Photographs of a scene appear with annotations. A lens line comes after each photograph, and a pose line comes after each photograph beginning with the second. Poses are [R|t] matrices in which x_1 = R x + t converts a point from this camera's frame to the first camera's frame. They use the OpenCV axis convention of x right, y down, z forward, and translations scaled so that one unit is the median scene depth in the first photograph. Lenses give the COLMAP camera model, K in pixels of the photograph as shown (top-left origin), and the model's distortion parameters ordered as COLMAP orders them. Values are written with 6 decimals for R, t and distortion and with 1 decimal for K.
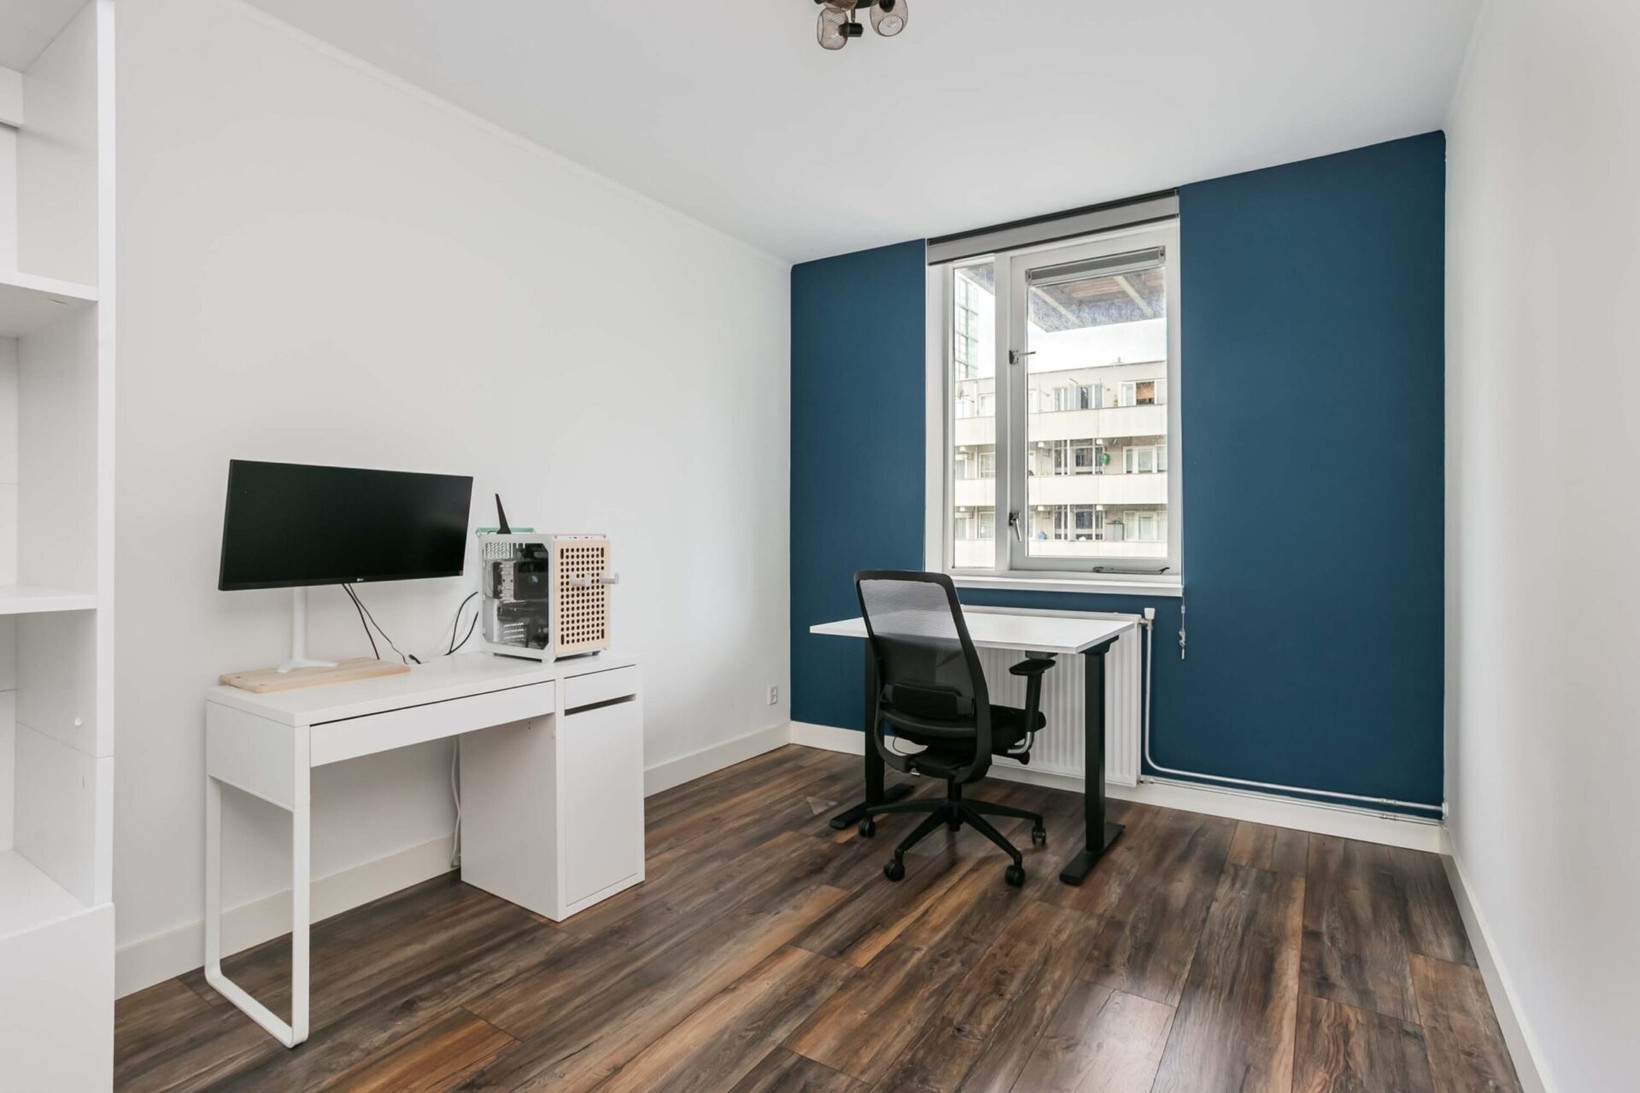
lens RADIAL K [[810.5, 0, 806.5], [0, 810.5, 517.2], [0, 0, 1]] dist [-0.015094, 0.019129]
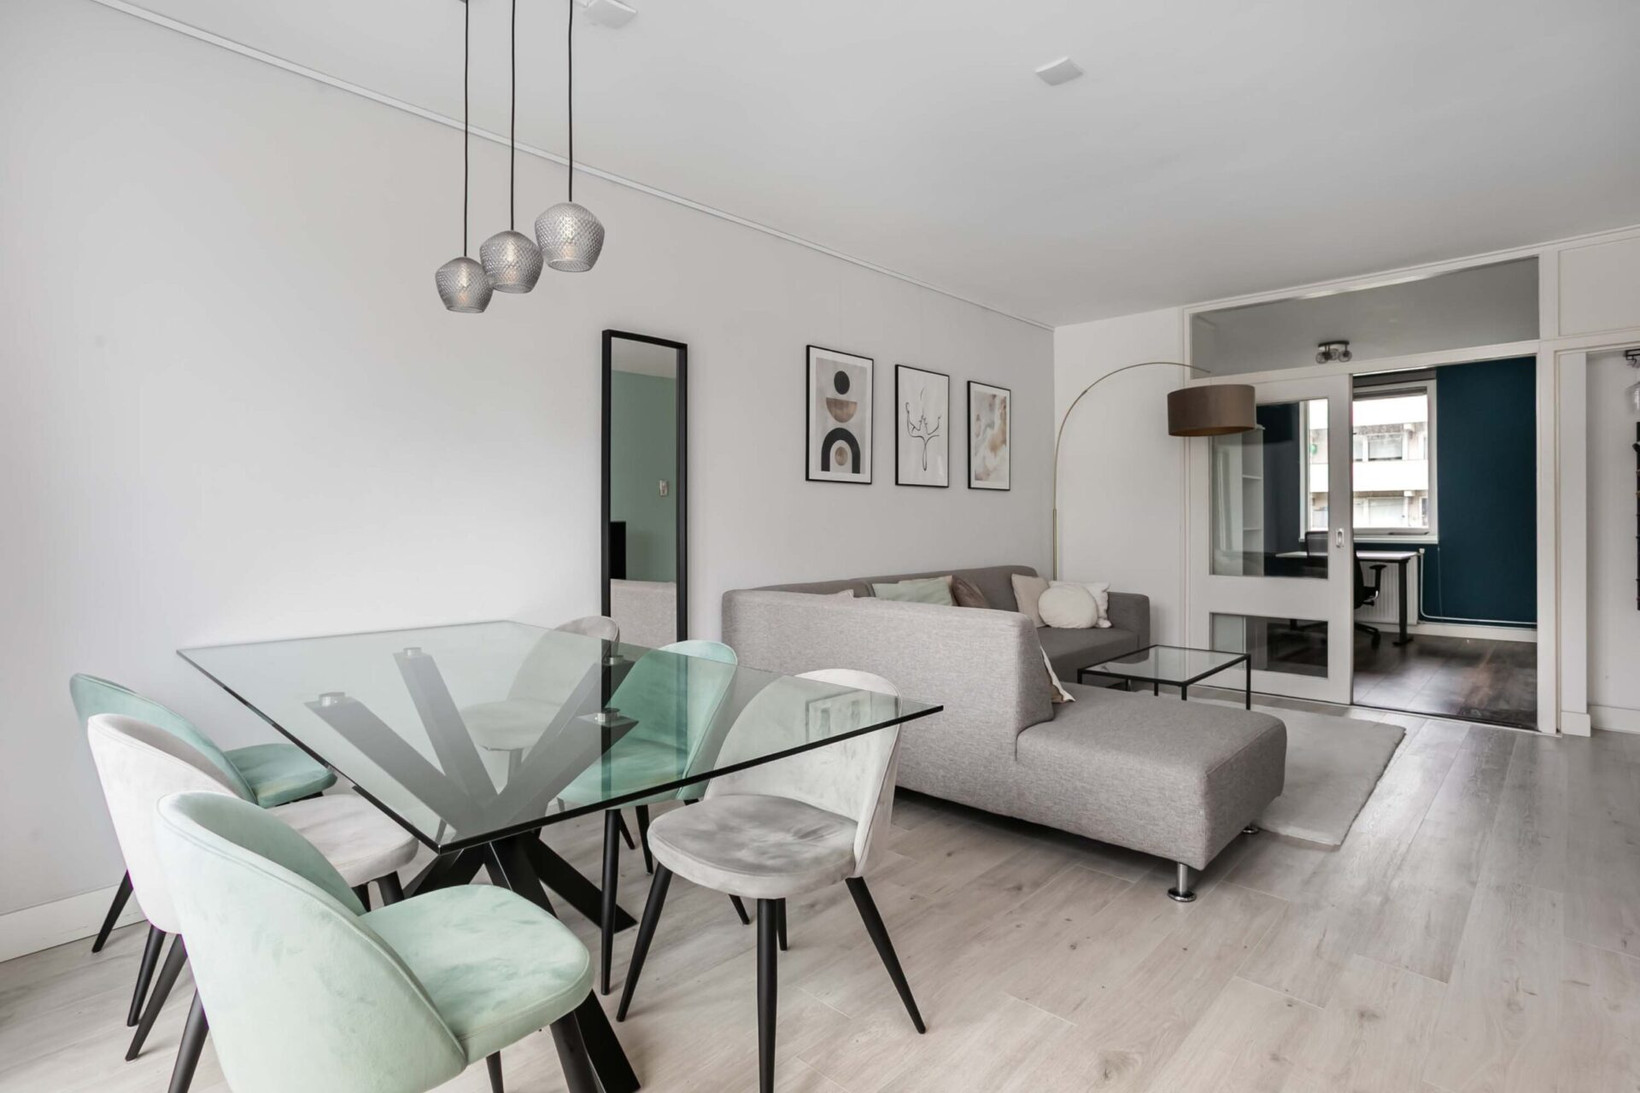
lens RADIAL K [[810.5, 0, 825.2], [0, 810.5, 500.3], [0, 0, 1]] dist [-0.015094, 0.019129]
pose [[0.983970, -0.005340, -0.178256, -1.178195], [0.006124, 0.999974, 0.003849, -0.063720], [0.178231, -0.004879, 0.983977, -2.208298]]
